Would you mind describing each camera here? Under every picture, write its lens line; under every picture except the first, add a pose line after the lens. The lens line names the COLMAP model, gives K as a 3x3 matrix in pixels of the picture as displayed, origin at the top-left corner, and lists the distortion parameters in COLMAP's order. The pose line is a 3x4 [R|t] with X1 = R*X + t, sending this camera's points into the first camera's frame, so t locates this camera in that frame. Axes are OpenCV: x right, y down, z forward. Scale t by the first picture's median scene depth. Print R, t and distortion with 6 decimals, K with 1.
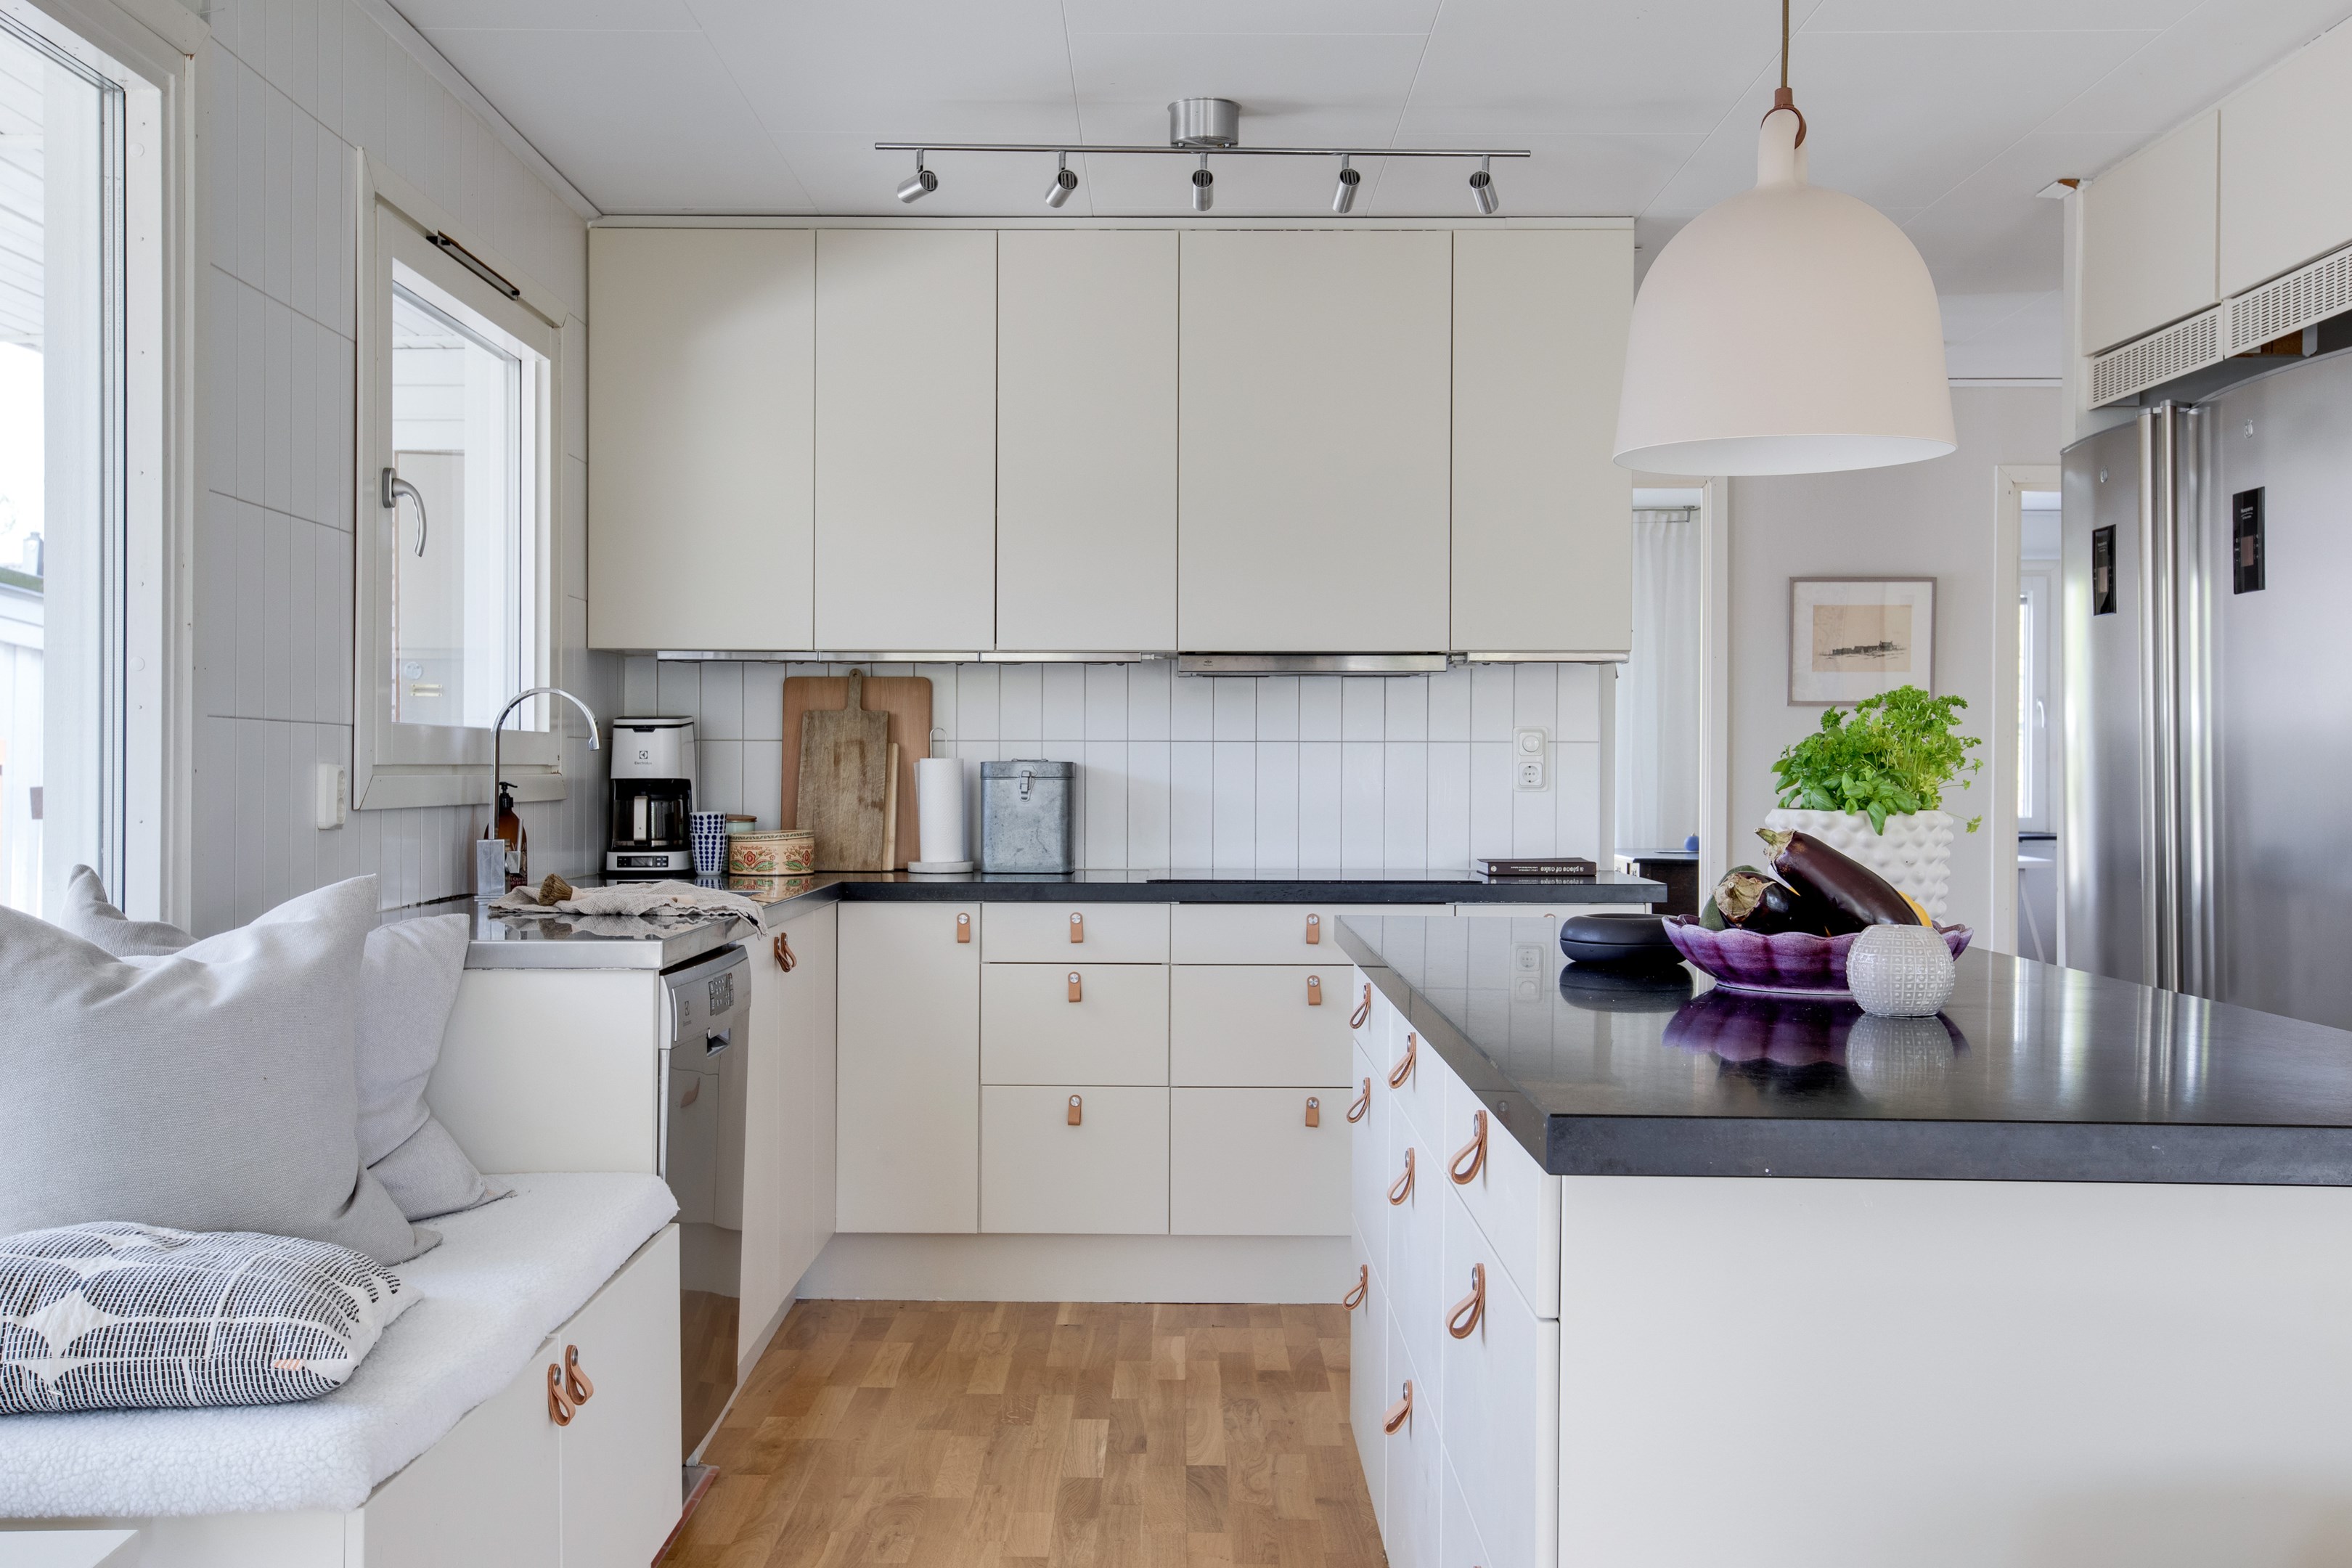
lens RADIAL K [[2322.1, 0, 1182.5], [0, 2322.1, 782.0], [0, 0, 1]] dist [0.037994, 0.000000]
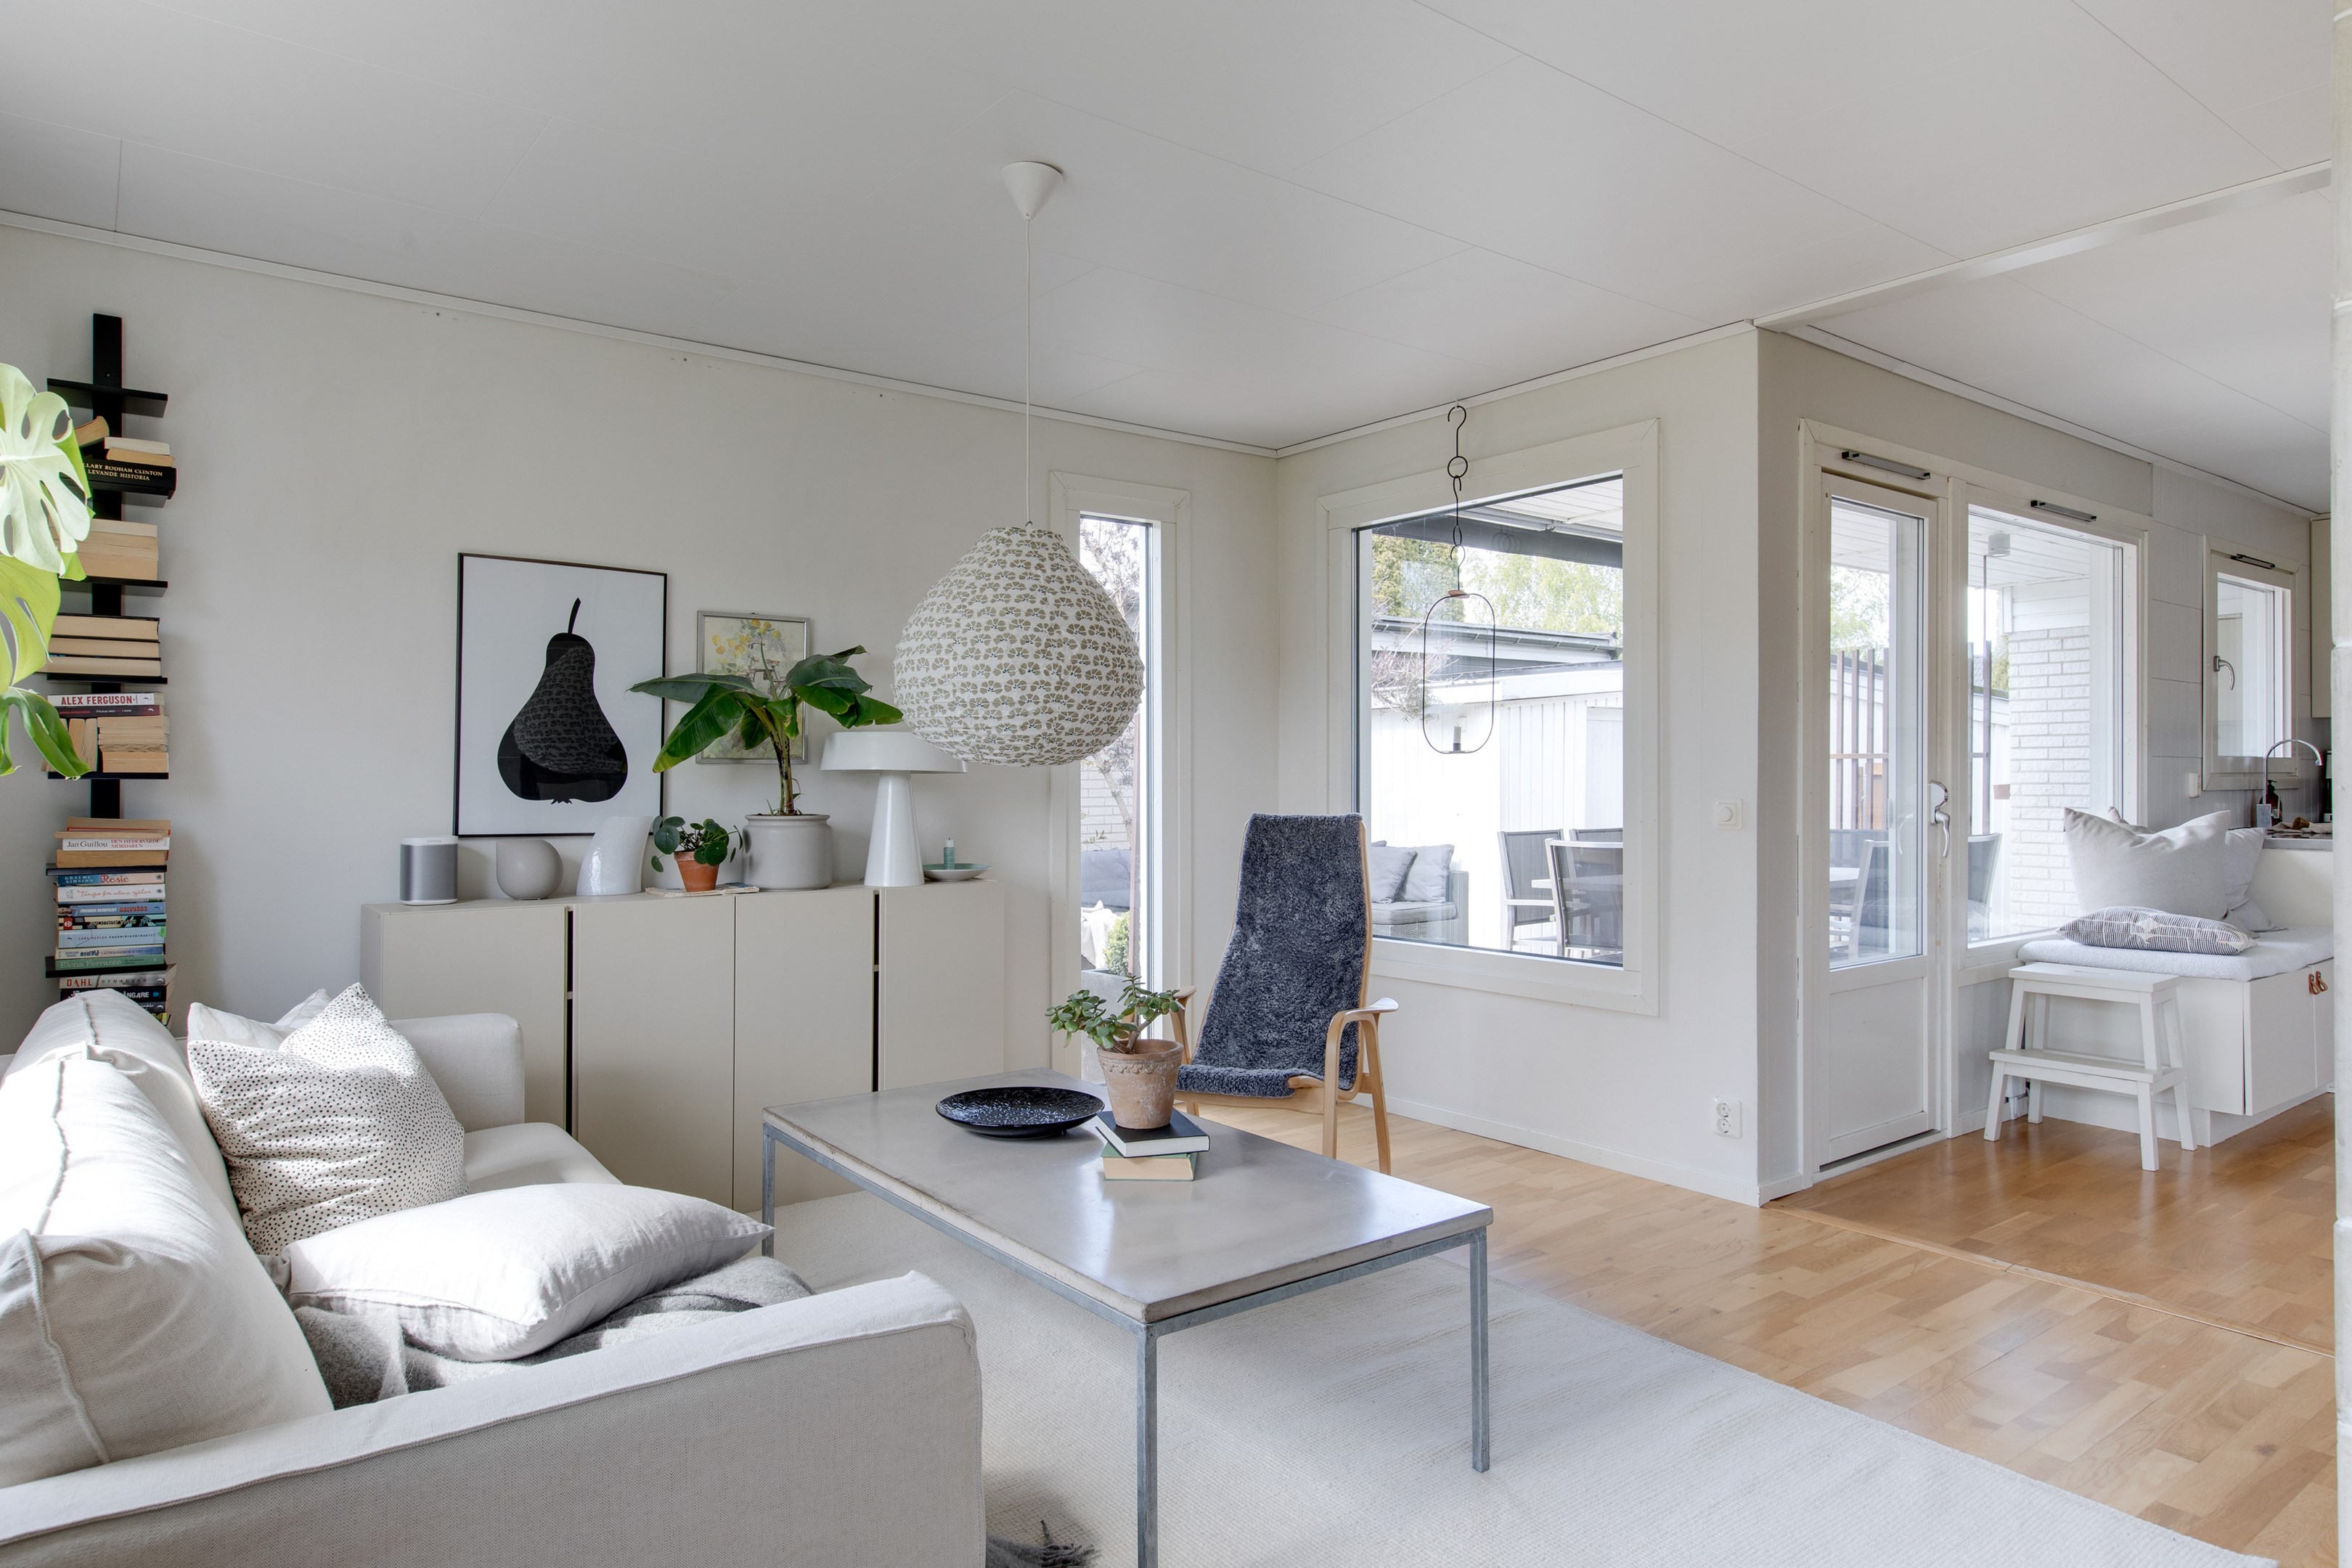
lens RADIAL K [[1399.8, 0, 1173.1], [0, 1399.8, 769.9], [0, 0, 1]] dist [0.008325, -0.003249]
pose [[0.602337, -0.012750, -0.798140, 0.149178], [0.003758, 0.999907, -0.013138, 0.003863], [0.798233, 0.004914, 0.602329, -0.634609]]
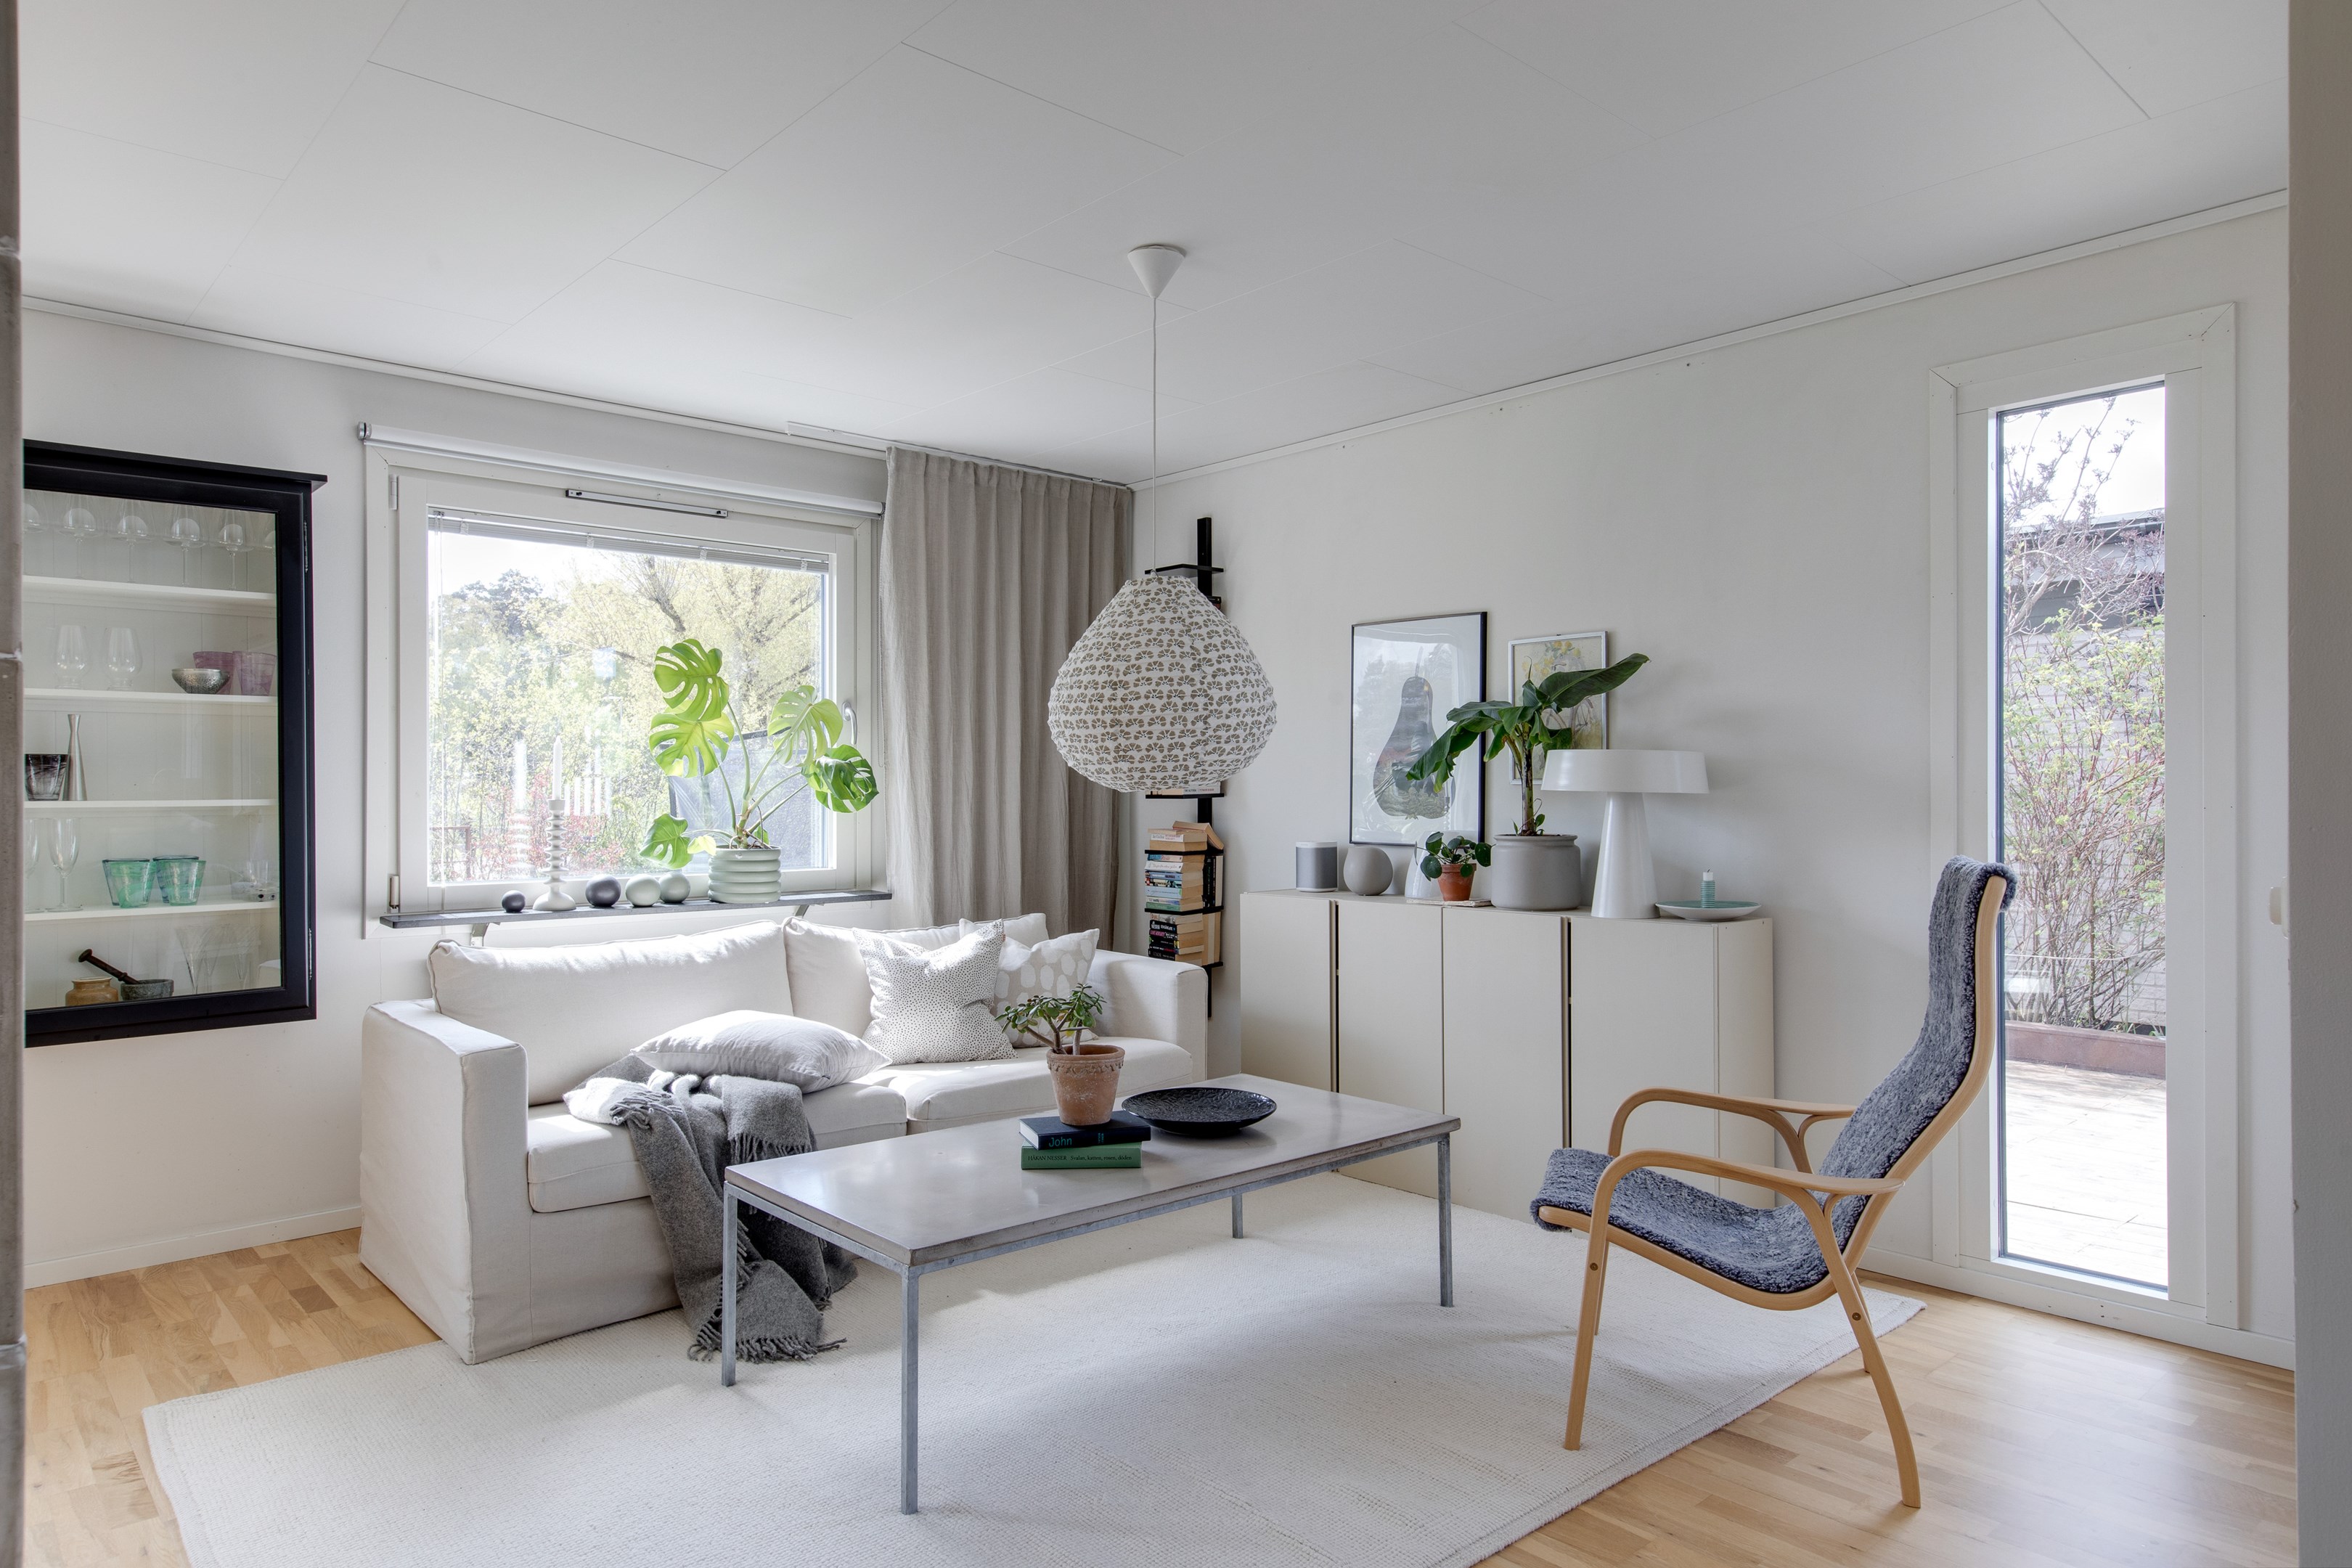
lens RADIAL K [[1427.7, 0, 1159.3], [0, 1427.7, 806.4], [0, 0, 1]] dist [0.008896, 0.000235]
pose [[-0.745415, 0.000566, -0.666600, 0.083643], [-0.003414, 0.999983, 0.004667, -0.001245], [0.666592, 0.005755, -0.745401, 0.130791]]
